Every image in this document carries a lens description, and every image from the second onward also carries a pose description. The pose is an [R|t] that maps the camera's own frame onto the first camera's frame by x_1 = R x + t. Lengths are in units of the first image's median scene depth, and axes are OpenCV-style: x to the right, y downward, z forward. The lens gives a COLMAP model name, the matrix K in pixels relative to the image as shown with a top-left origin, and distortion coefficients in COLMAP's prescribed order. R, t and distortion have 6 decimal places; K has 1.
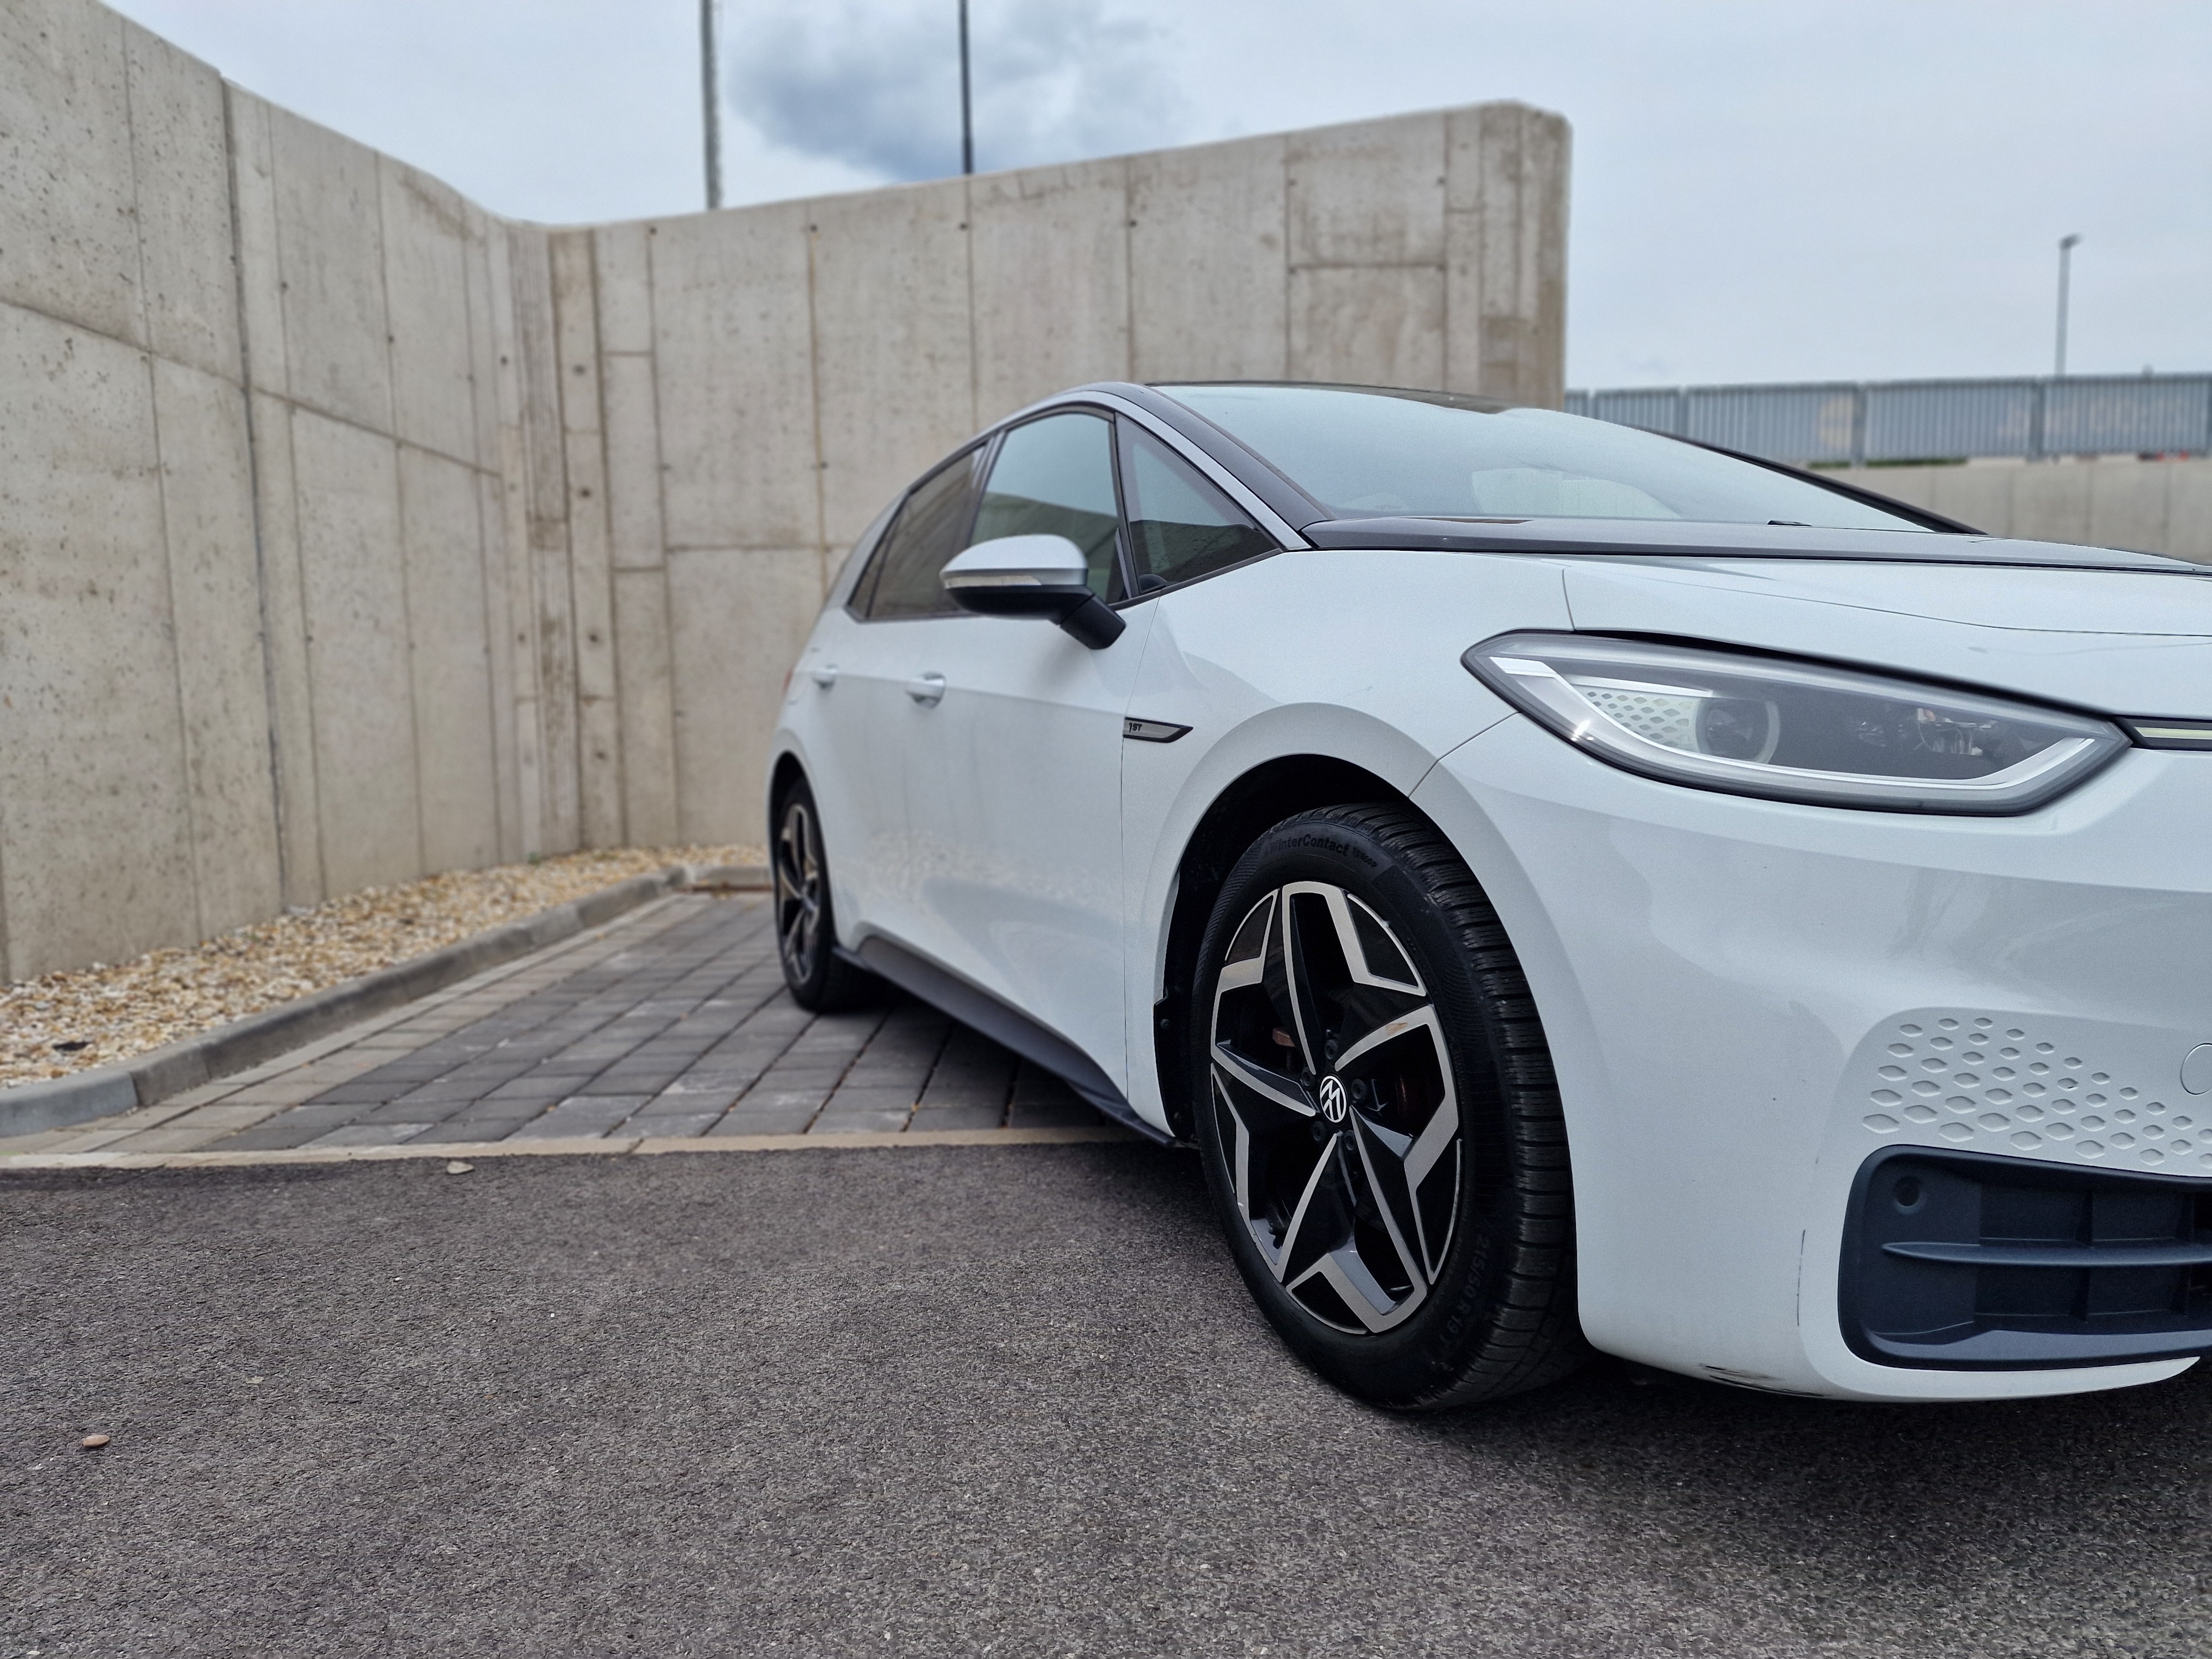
lens RADIAL K [[1482.2, 0, 1102.8], [0, 1482.2, 813.8], [0, 0, 1]] dist [0.075338, -0.069183]
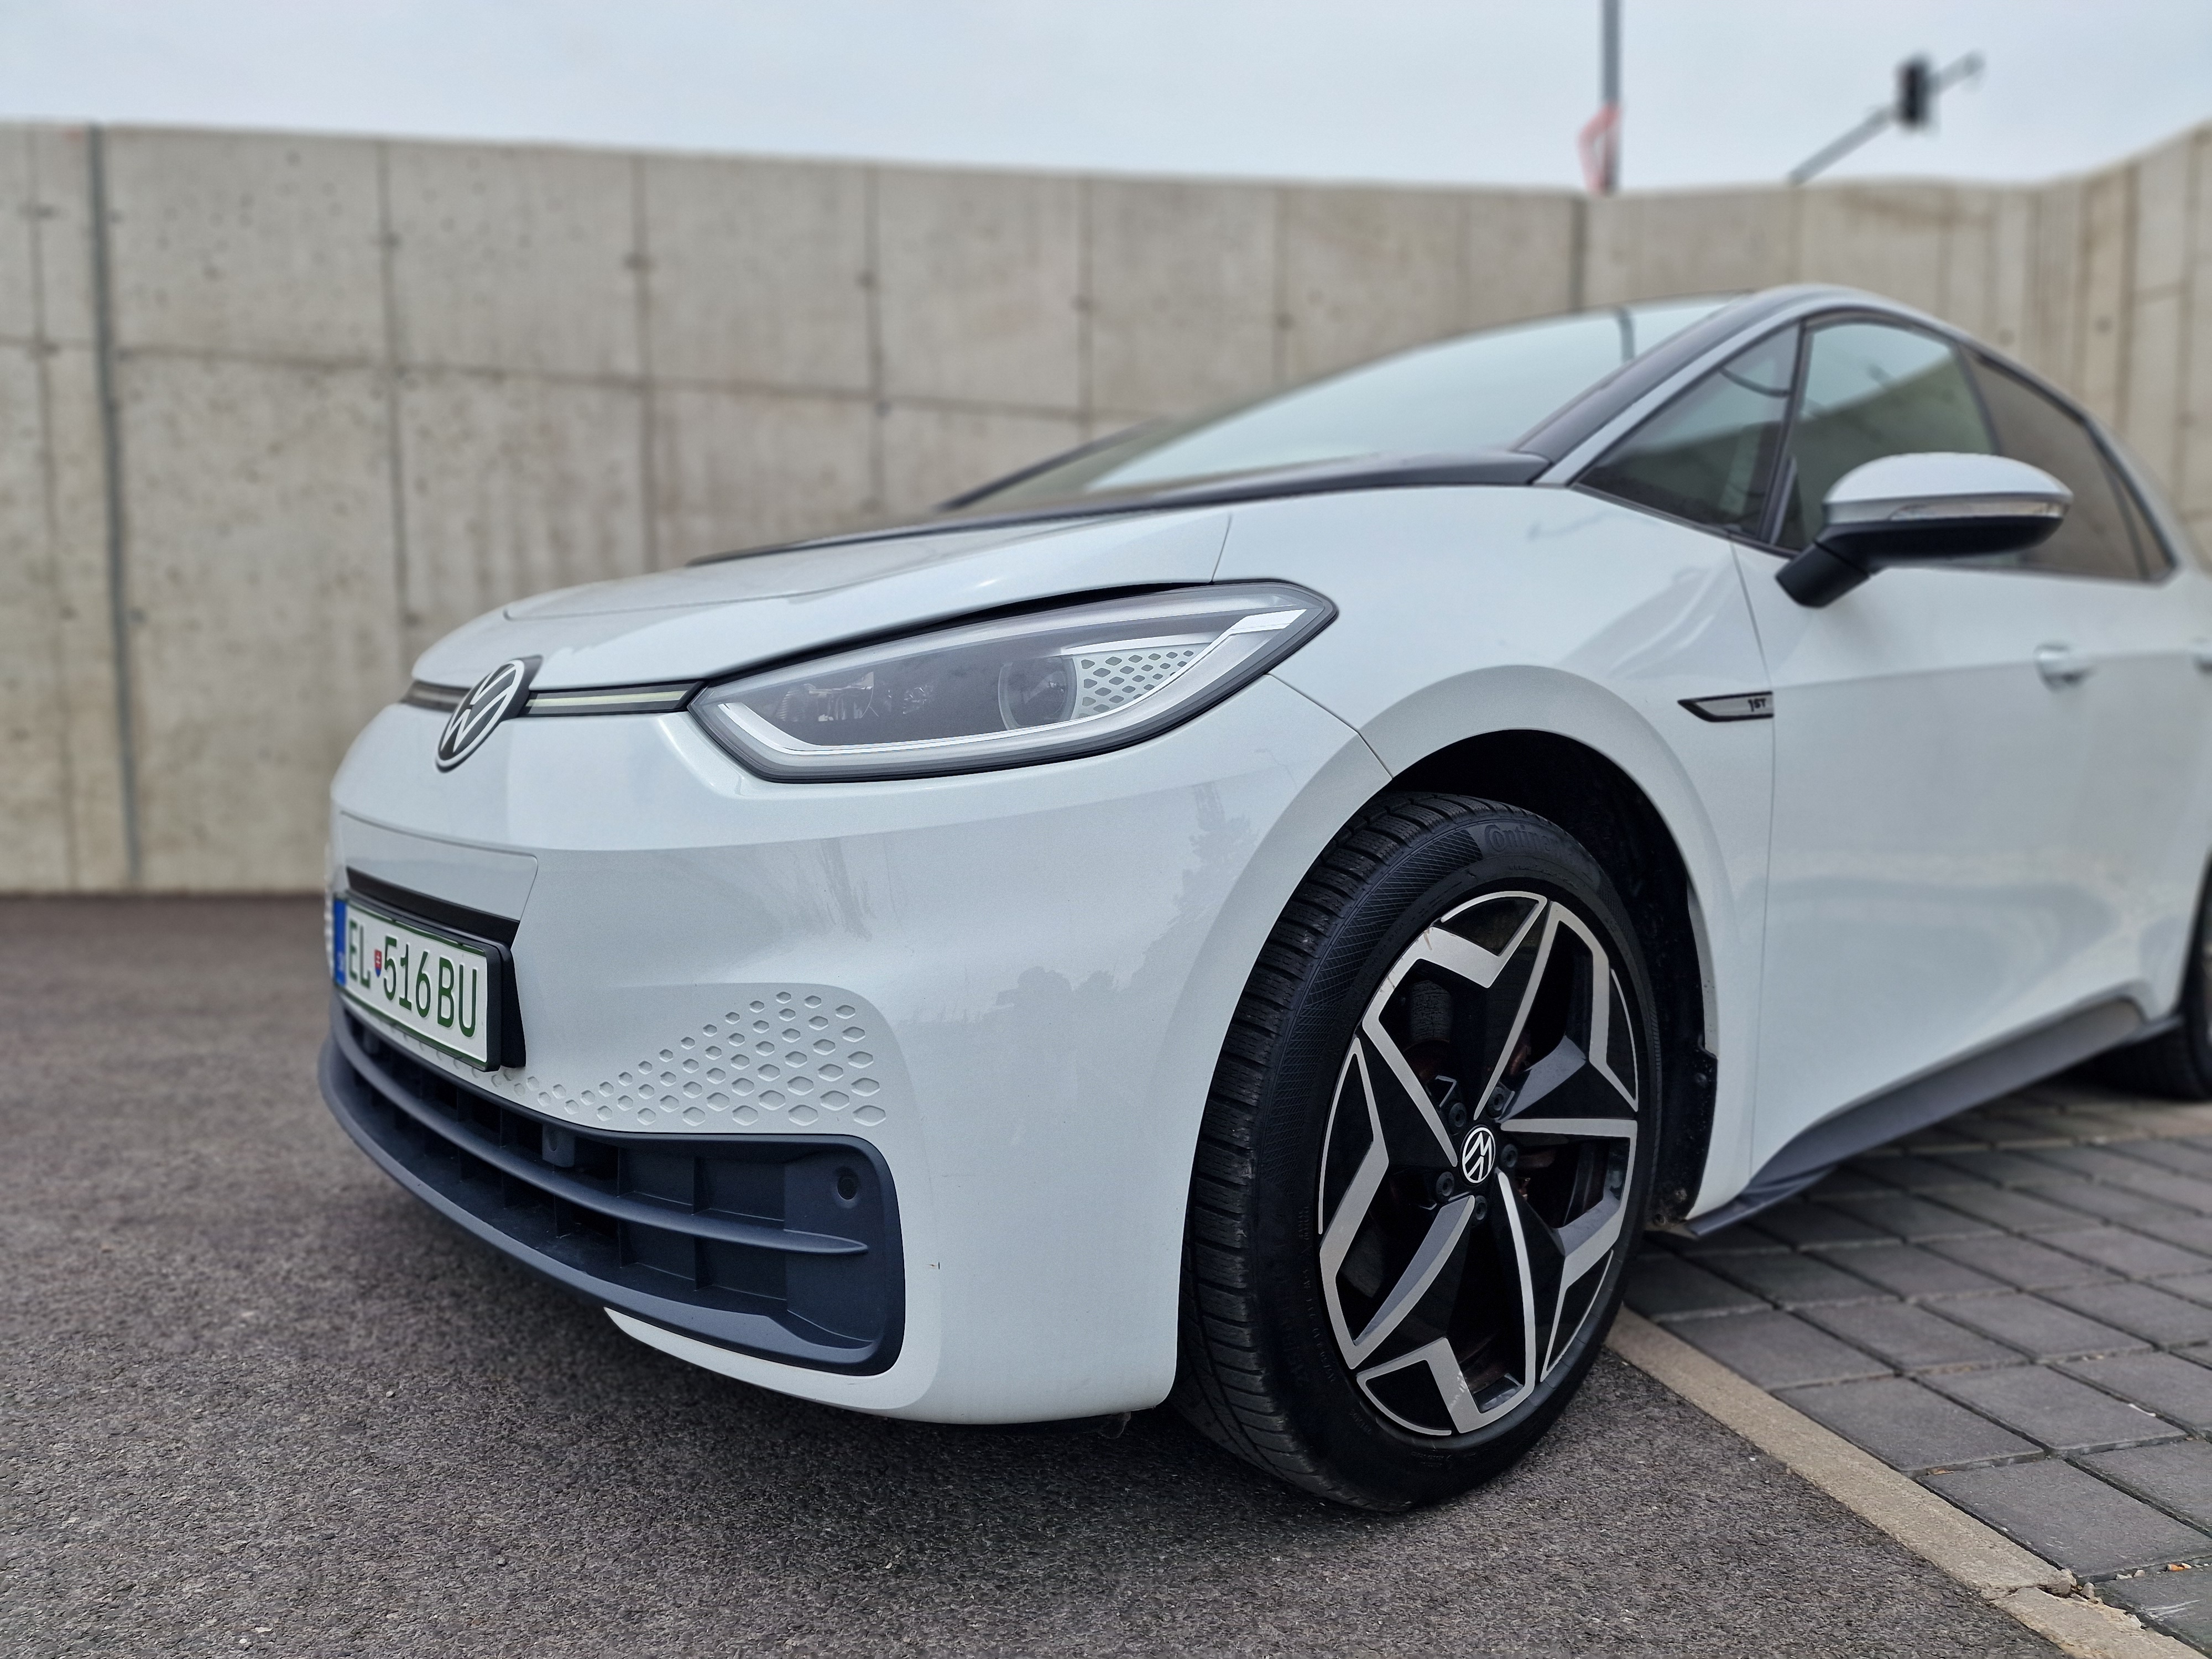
lens RADIAL K [[1487.2, 0, 1102.5], [0, 1487.2, 835.3], [0, 0, 1]] dist [0.071102, -0.063639]
pose [[0.283487, 0.097775, -0.953978, 0.483755], [-0.087939, 0.993248, 0.075667, -0.018670], [0.954935, 0.062441, 0.290171, 0.262804]]
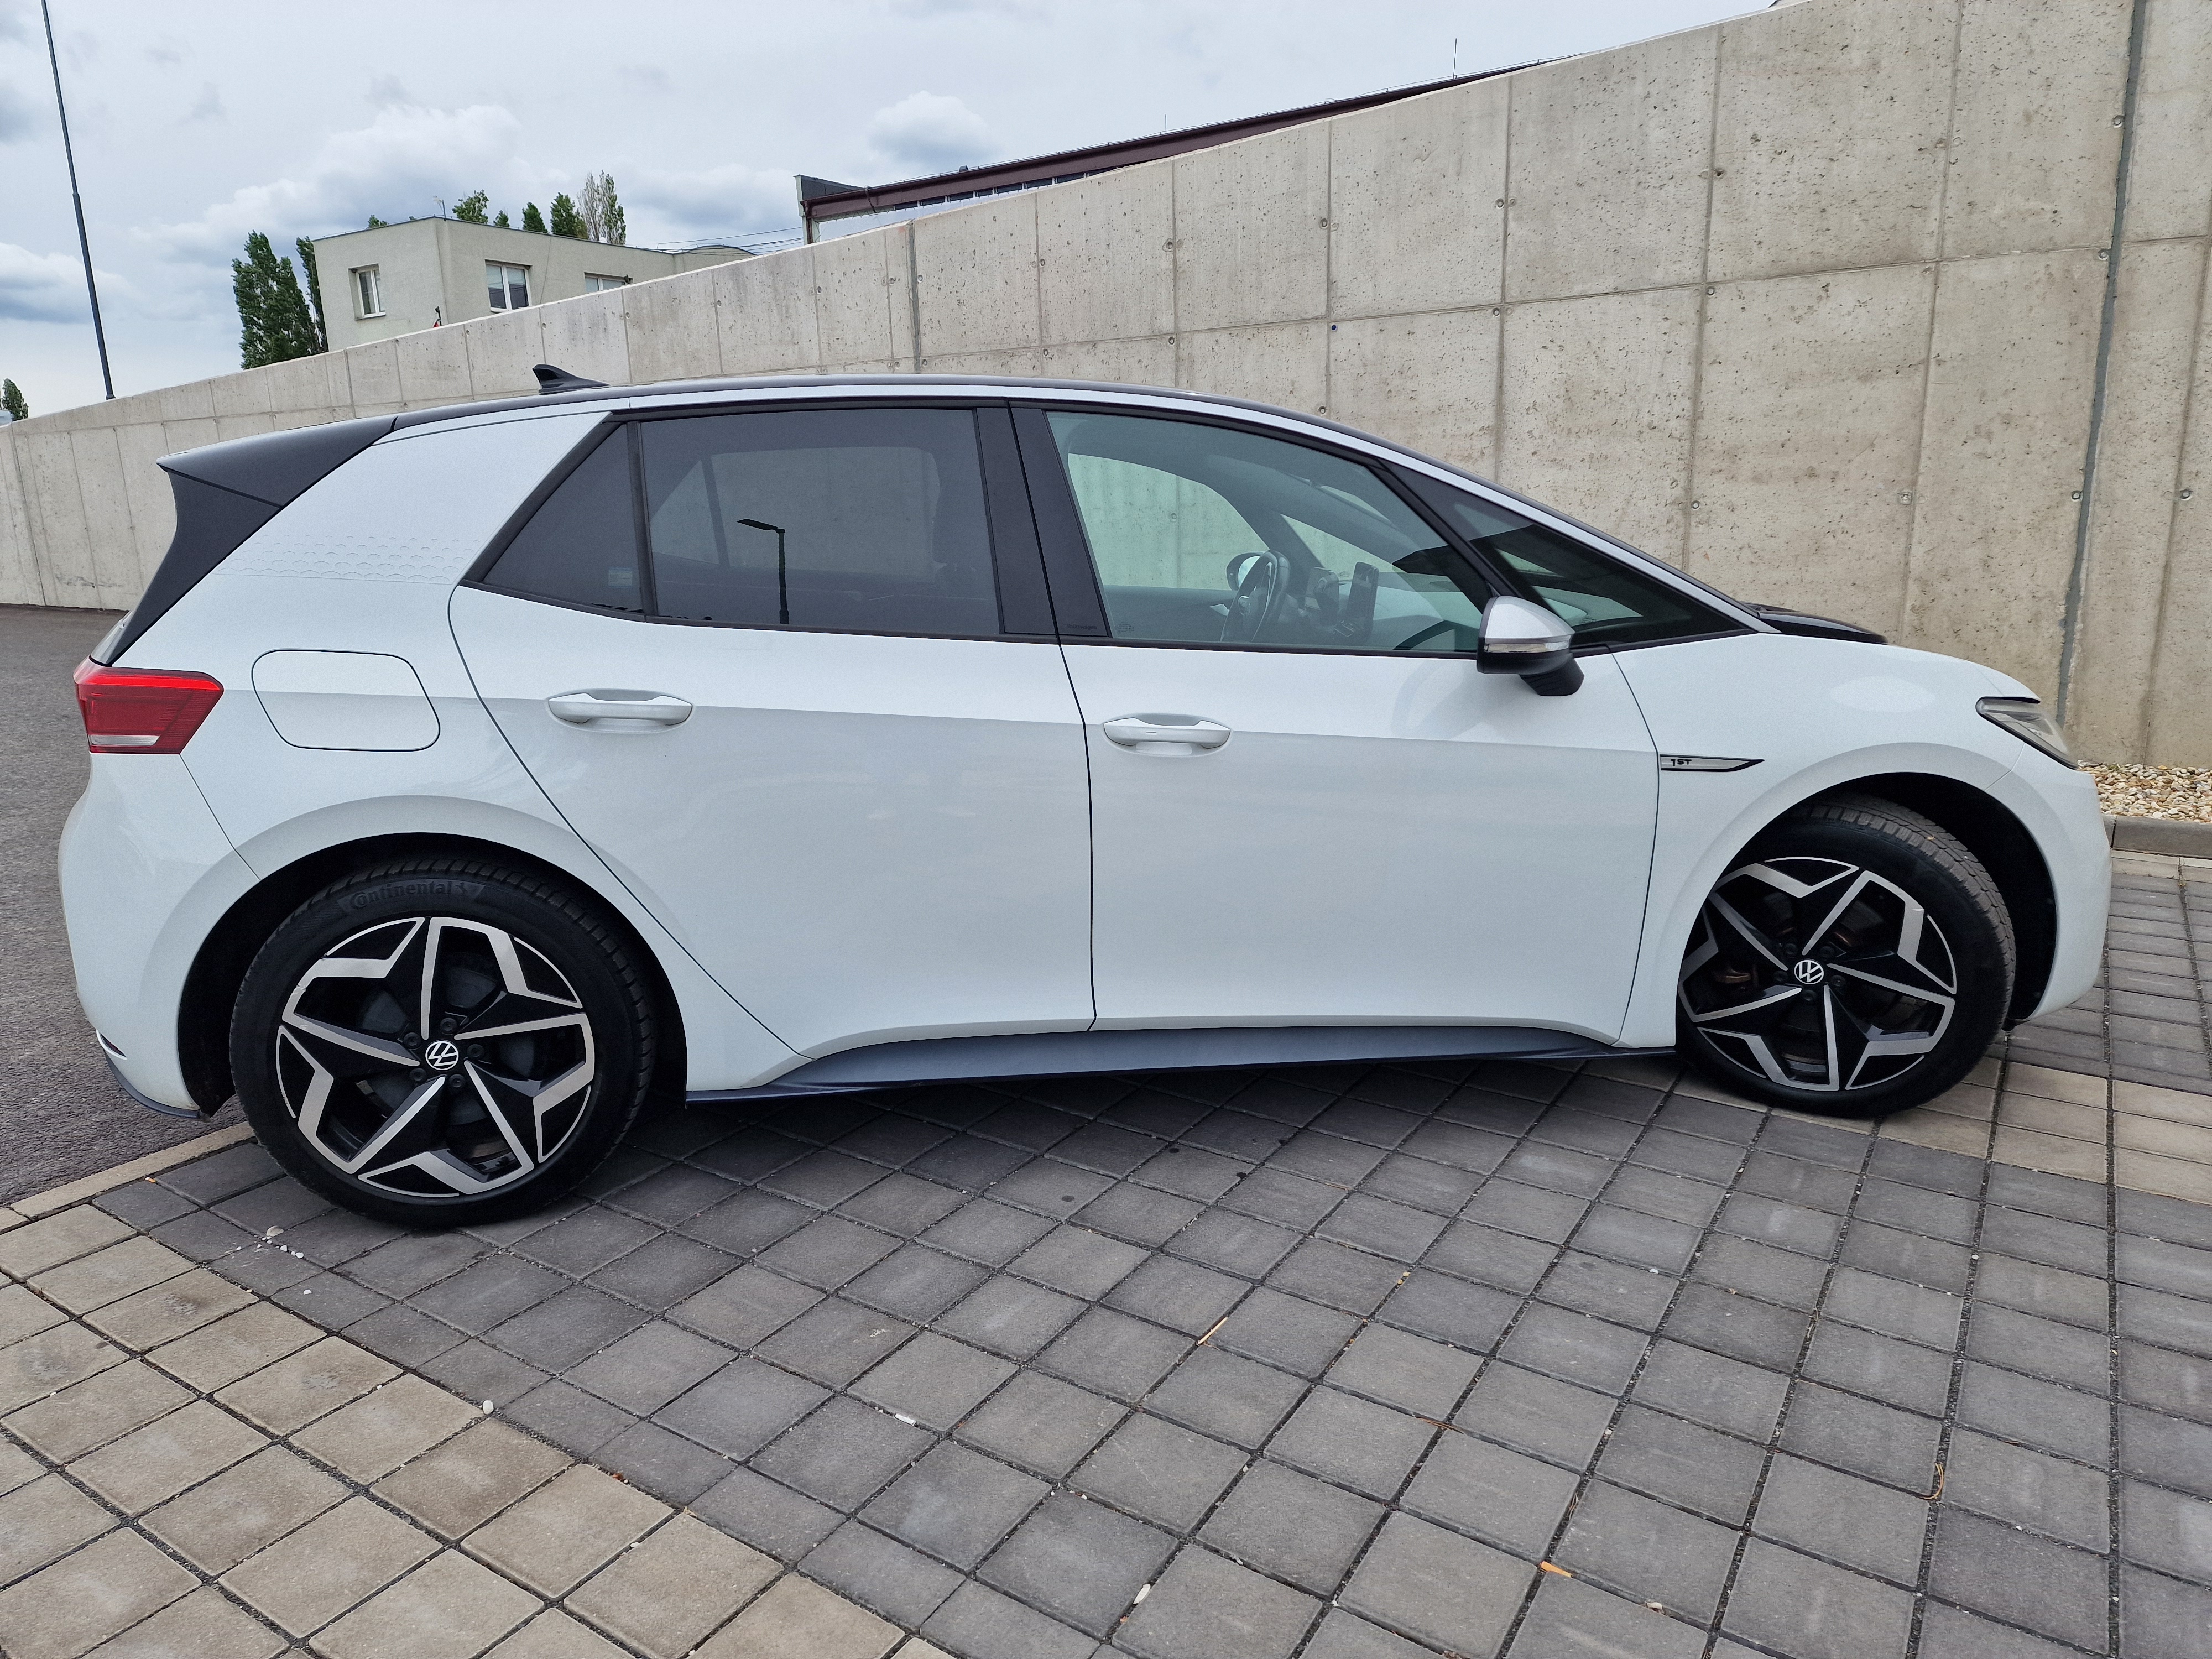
lens RADIAL K [[1473.3, 0, 1106.1], [0, 1473.3, 830.3], [0, 0, 1]] dist [0.079797, -0.069513]
pose [[-0.542913, 0.223508, -0.809500, 0.644310], [-0.032474, 0.957624, 0.286185, -0.156275], [0.839161, 0.181661, -0.512648, 0.921570]]
